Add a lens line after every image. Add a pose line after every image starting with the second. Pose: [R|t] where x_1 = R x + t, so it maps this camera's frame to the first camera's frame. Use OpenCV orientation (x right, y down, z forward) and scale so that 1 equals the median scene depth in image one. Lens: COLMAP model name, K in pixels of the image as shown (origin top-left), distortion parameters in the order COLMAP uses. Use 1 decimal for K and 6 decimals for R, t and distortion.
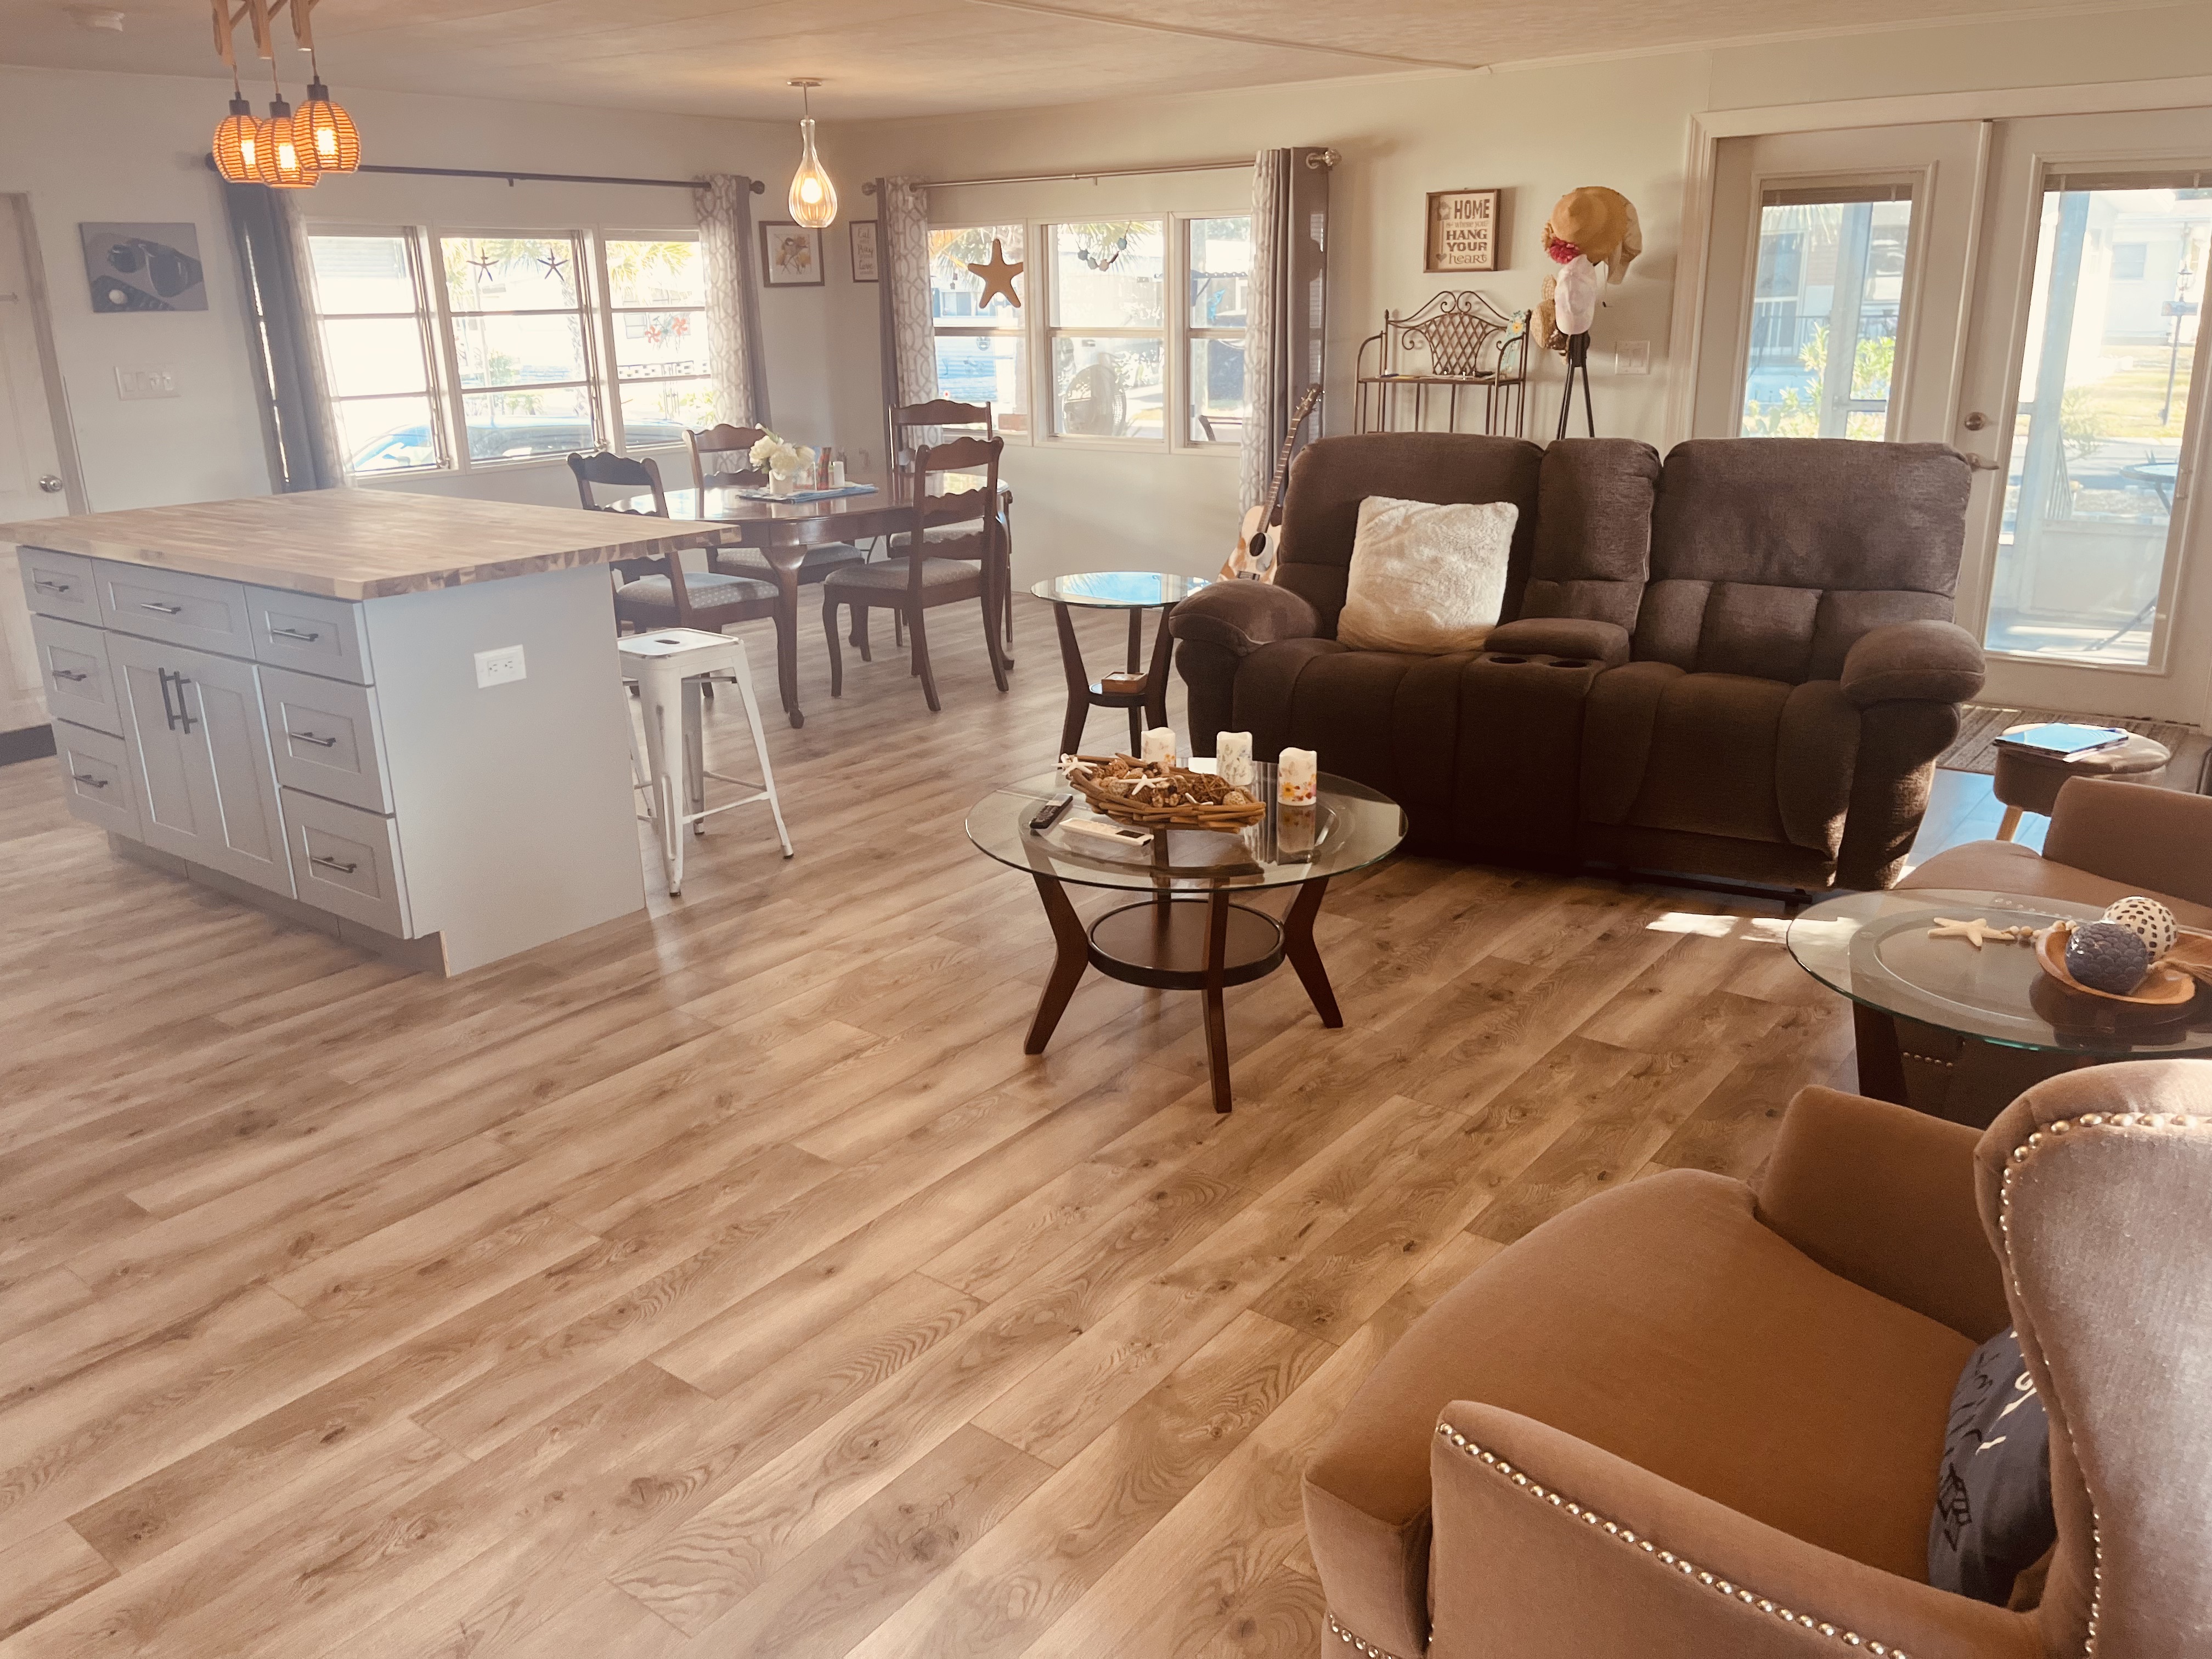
lens RADIAL K [[1677.2, 0, 1090.8], [0, 1677.2, 824.0], [0, 0, 1]] dist [0.067205, -0.094925]
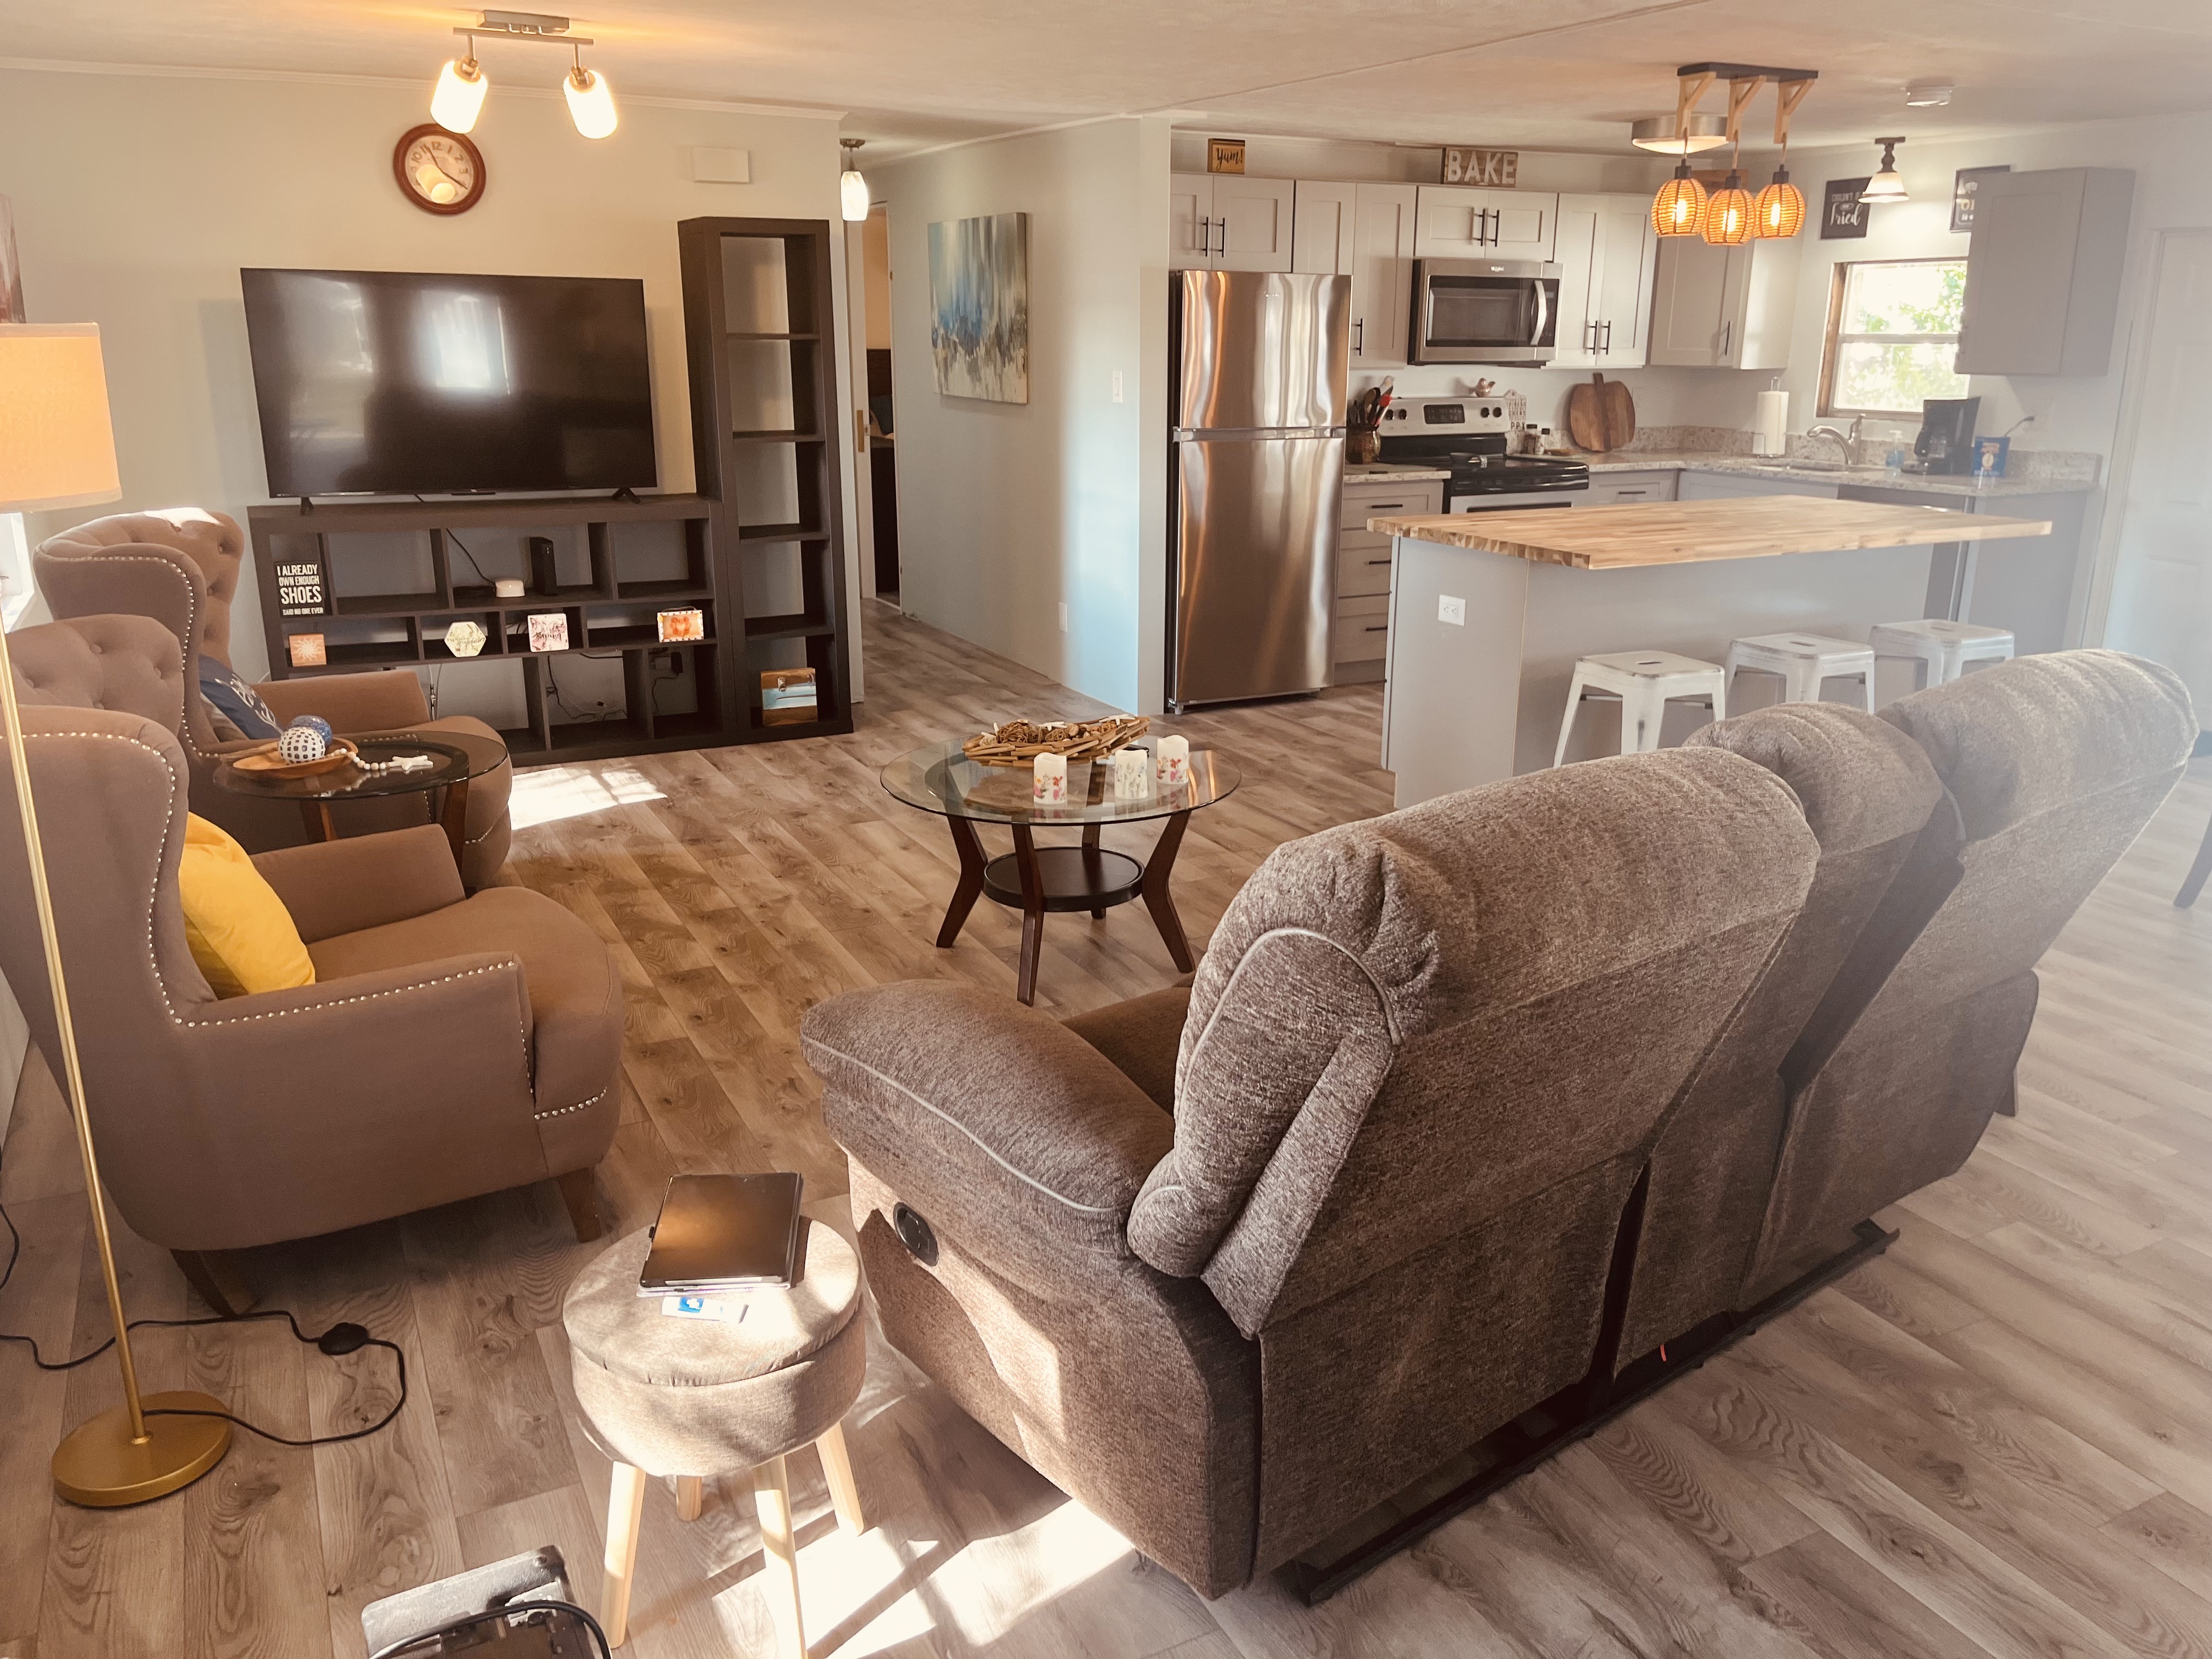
lens RADIAL K [[1677.2, 0, 1115.7], [0, 1677.2, 812.6], [0, 0, 1]] dist [0.067205, -0.094925]
pose [[-0.424768, 0.268558, -0.864551, 1.241142], [-0.267947, 0.874904, 0.403420, -0.541306], [0.864740, 0.403014, -0.299672, 1.589887]]
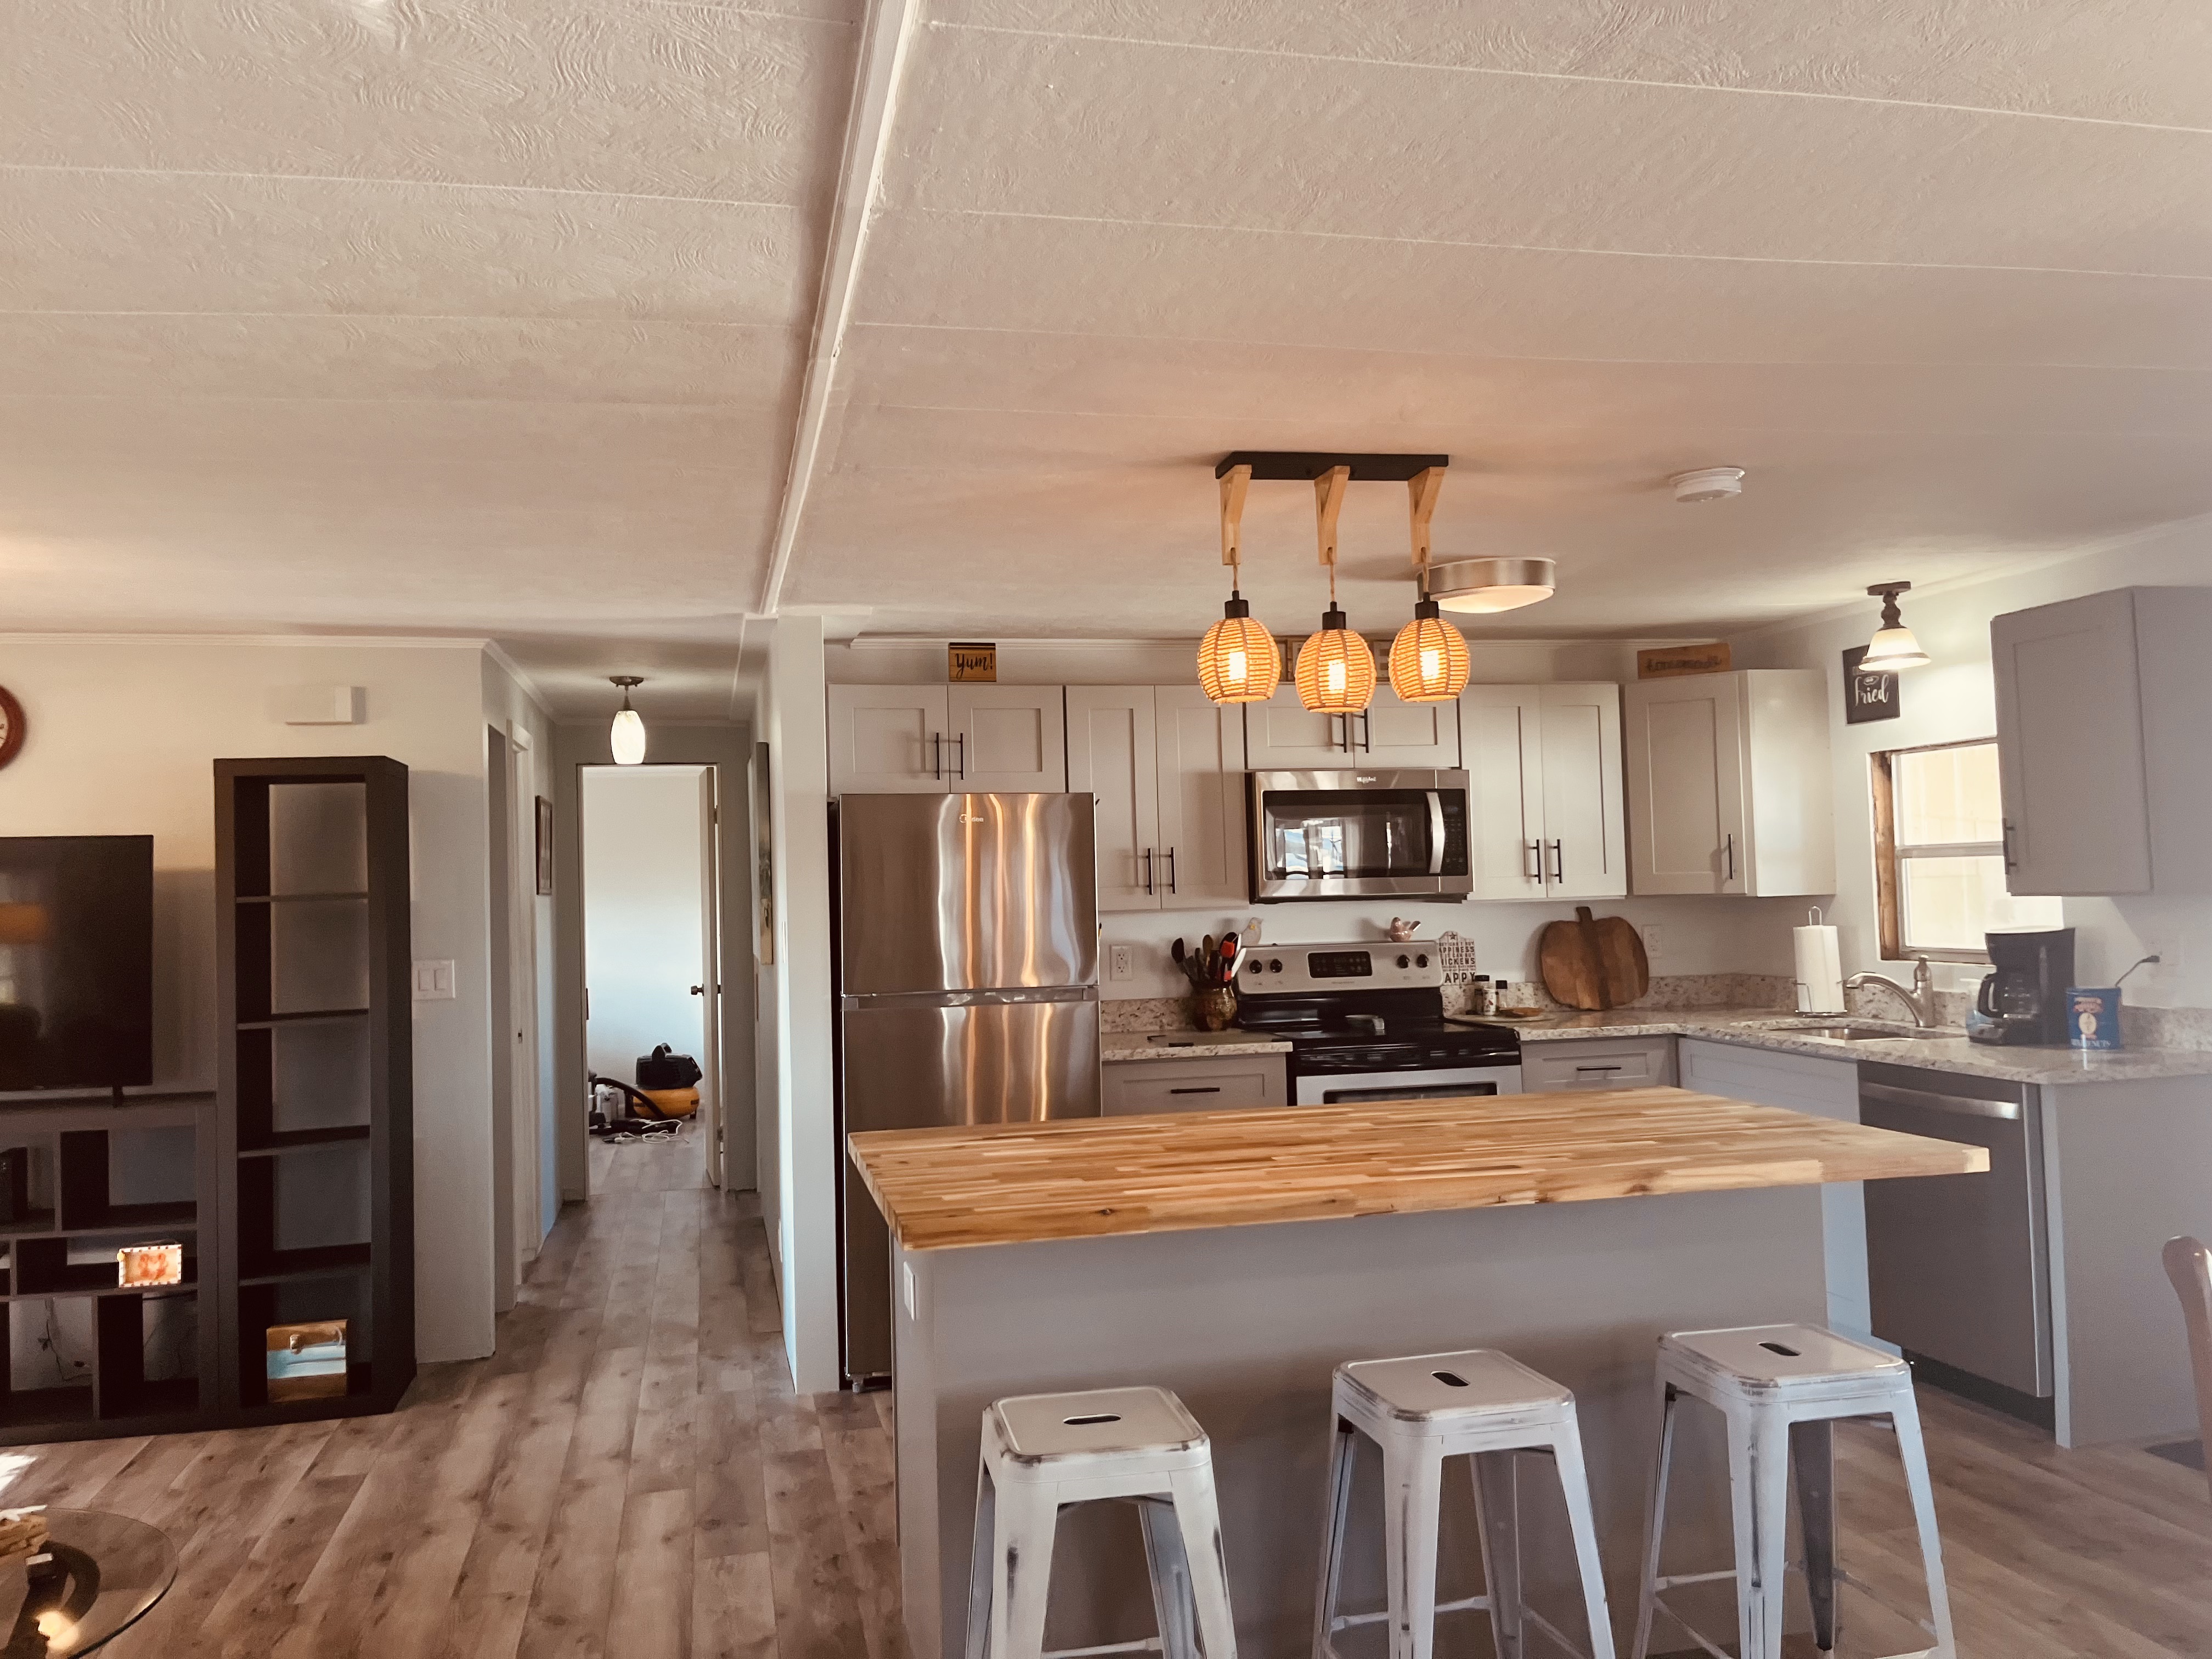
lens RADIAL K [[1677.2, 0, 1102.5], [0, 1677.2, 811.5], [0, 0, 1]] dist [0.067205, -0.094925]
pose [[-0.626802, 0.004656, -0.779165, 0.291842], [-0.192800, 0.967959, 0.160883, -0.601121], [0.754948, 0.251065, -0.605821, 1.941284]]
